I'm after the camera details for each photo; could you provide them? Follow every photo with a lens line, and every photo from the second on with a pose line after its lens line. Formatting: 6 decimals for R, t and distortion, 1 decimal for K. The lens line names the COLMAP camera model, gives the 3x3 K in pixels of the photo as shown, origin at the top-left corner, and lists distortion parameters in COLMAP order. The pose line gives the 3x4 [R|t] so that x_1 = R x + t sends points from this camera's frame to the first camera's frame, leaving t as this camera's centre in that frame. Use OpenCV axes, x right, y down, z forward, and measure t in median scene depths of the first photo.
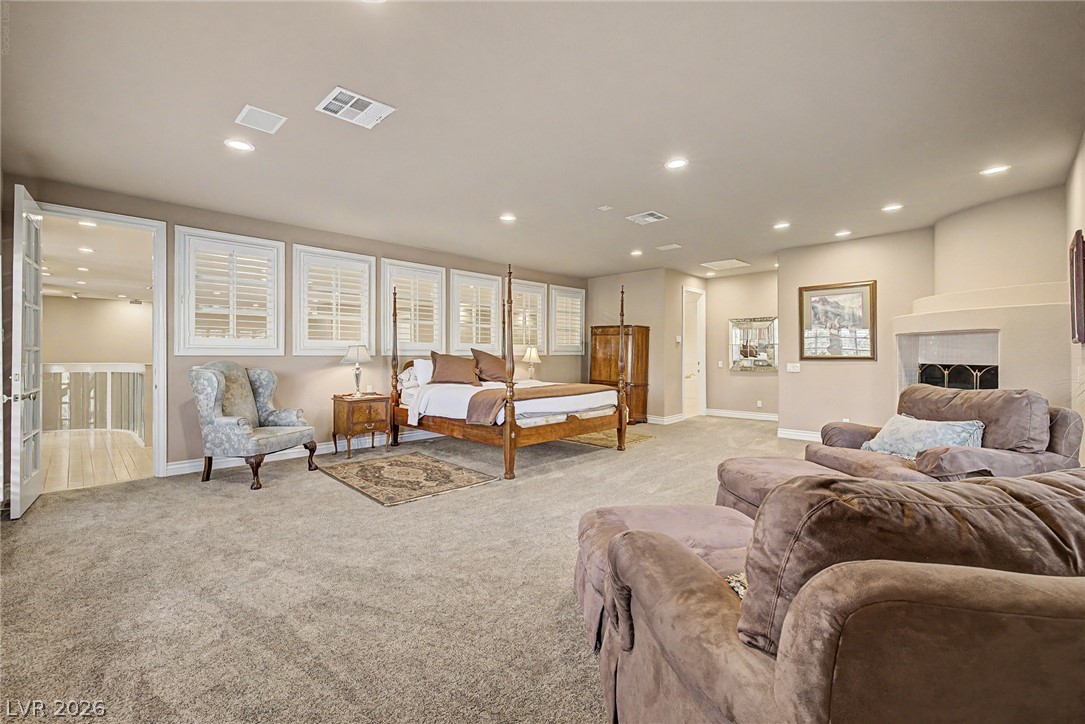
lens RADIAL K [[460.4, 0, 535.9], [0, 460.4, 356.2], [0, 0, 1]] dist [0.012508, 0.000115]
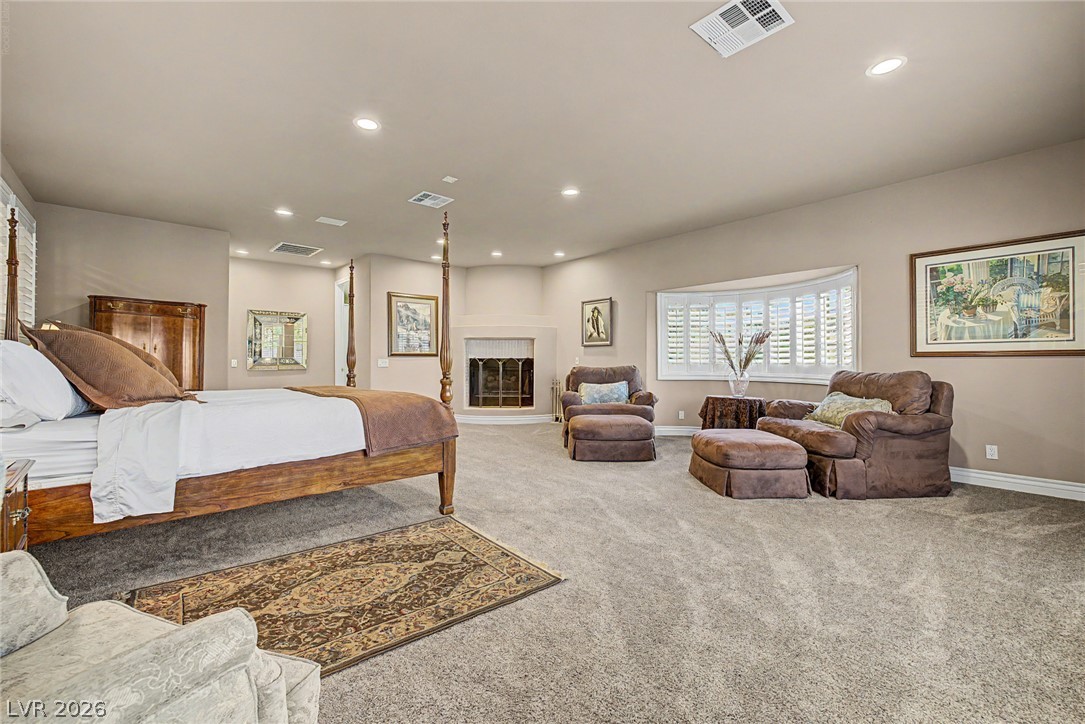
lens RADIAL K [[460.4, 0, 535.6], [0, 460.4, 359.5], [0, 0, 1]] dist [0.012508, 0.000115]
pose [[0.074182, 0.003607, 0.997238, -0.553354], [0.002902, 0.999988, -0.003833, 0.023019], [-0.997241, 0.003178, 0.074171, 0.589349]]
